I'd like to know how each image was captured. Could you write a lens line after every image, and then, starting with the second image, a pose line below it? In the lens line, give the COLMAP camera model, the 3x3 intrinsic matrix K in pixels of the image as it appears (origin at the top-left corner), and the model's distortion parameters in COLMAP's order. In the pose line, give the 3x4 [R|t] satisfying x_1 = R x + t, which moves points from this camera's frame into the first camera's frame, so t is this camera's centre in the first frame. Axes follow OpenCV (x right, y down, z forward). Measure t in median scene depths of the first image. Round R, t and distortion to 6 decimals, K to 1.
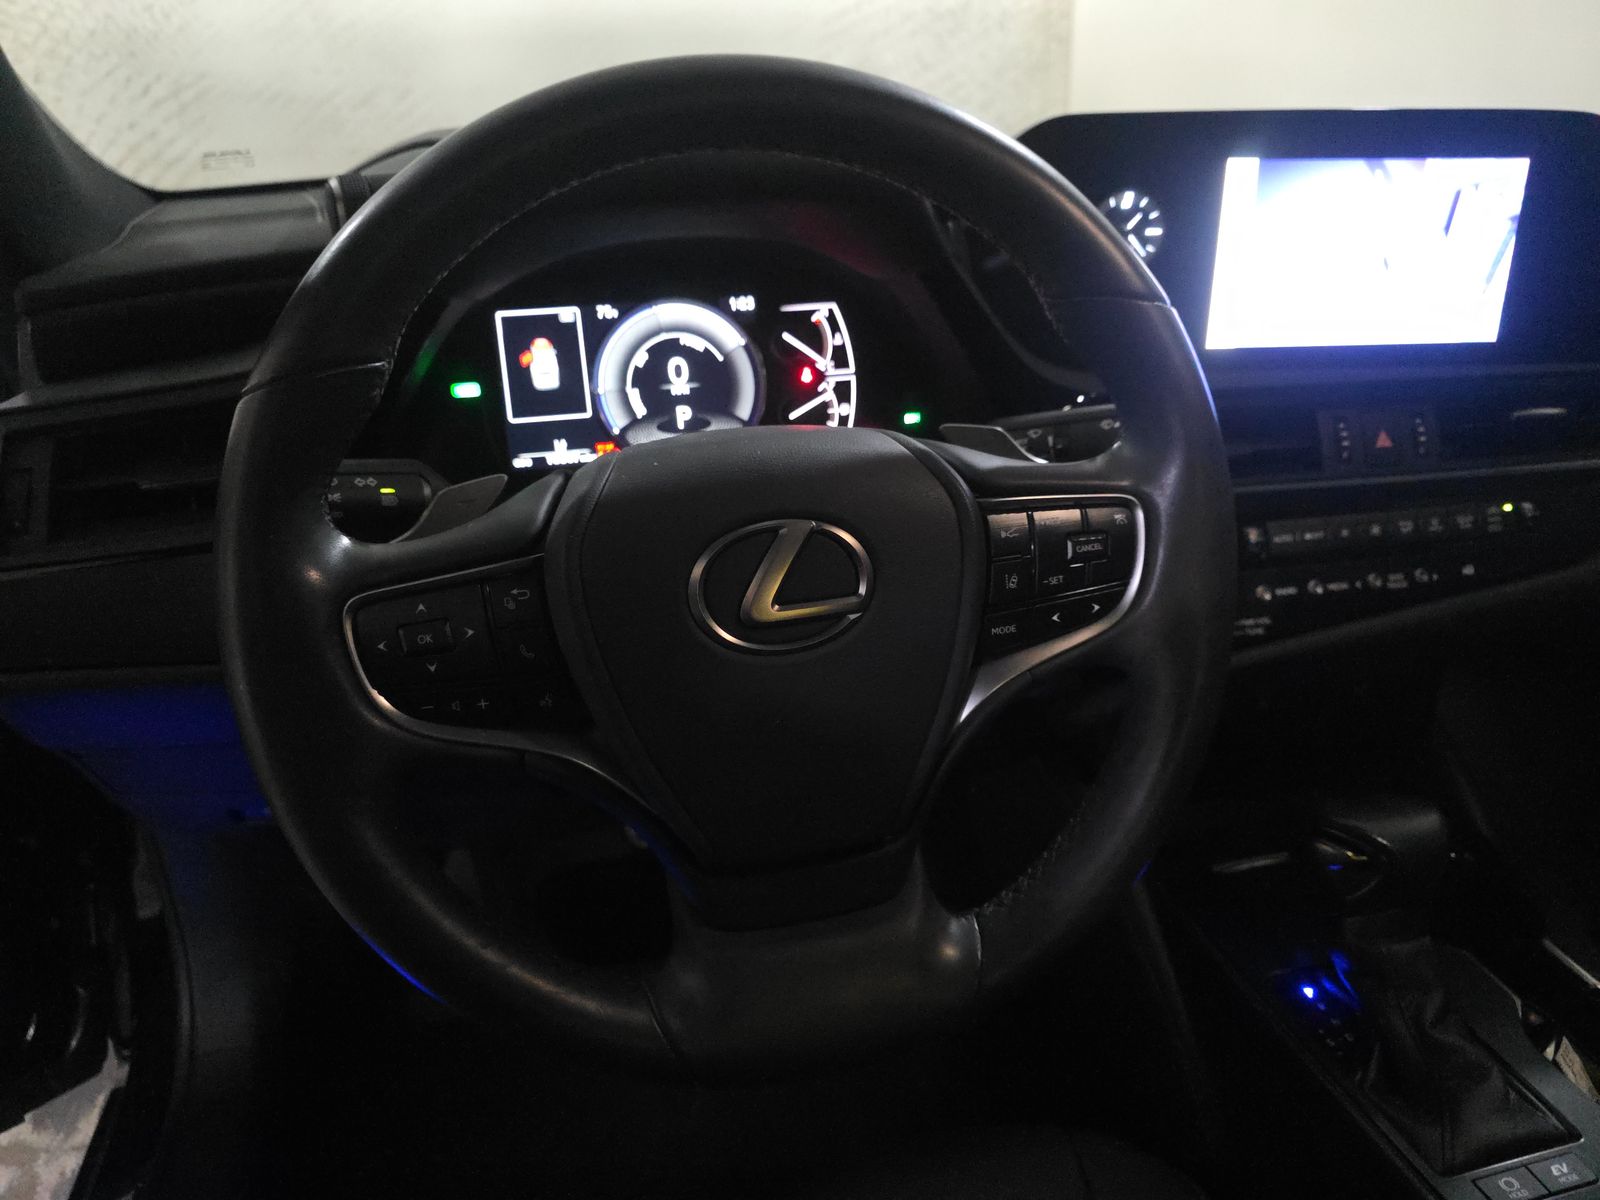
lens RADIAL K [[1074.9, 0, 789.6], [0, 1074.9, 606.5], [0, 0, 1]] dist [0.034152, -0.028693]
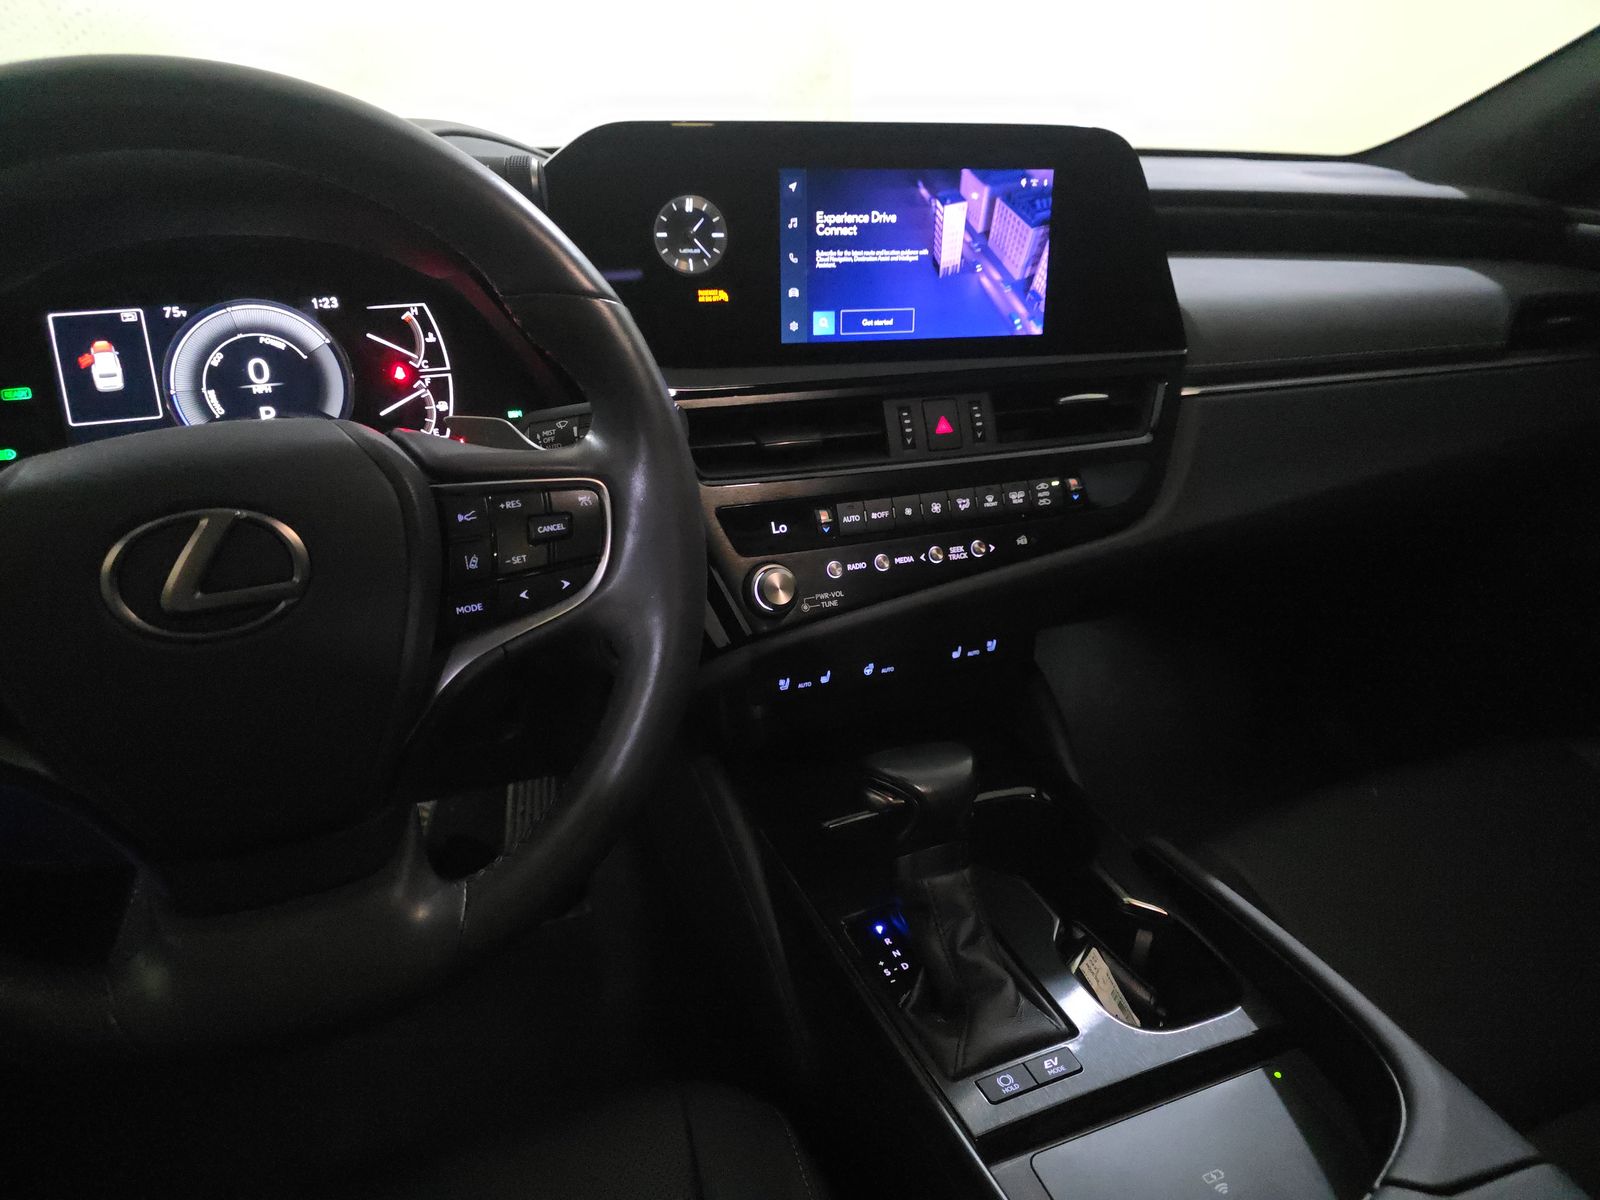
lens RADIAL K [[1074.9, 0, 912.1], [0, 1074.9, 614.9], [0, 0, 1]] dist [0.034152, -0.028693]
pose [[0.989770, -0.045974, 0.135061, 0.361380], [0.045575, 0.998943, 0.006050, 0.030833], [-0.135197, 0.000168, 0.990819, -0.083436]]
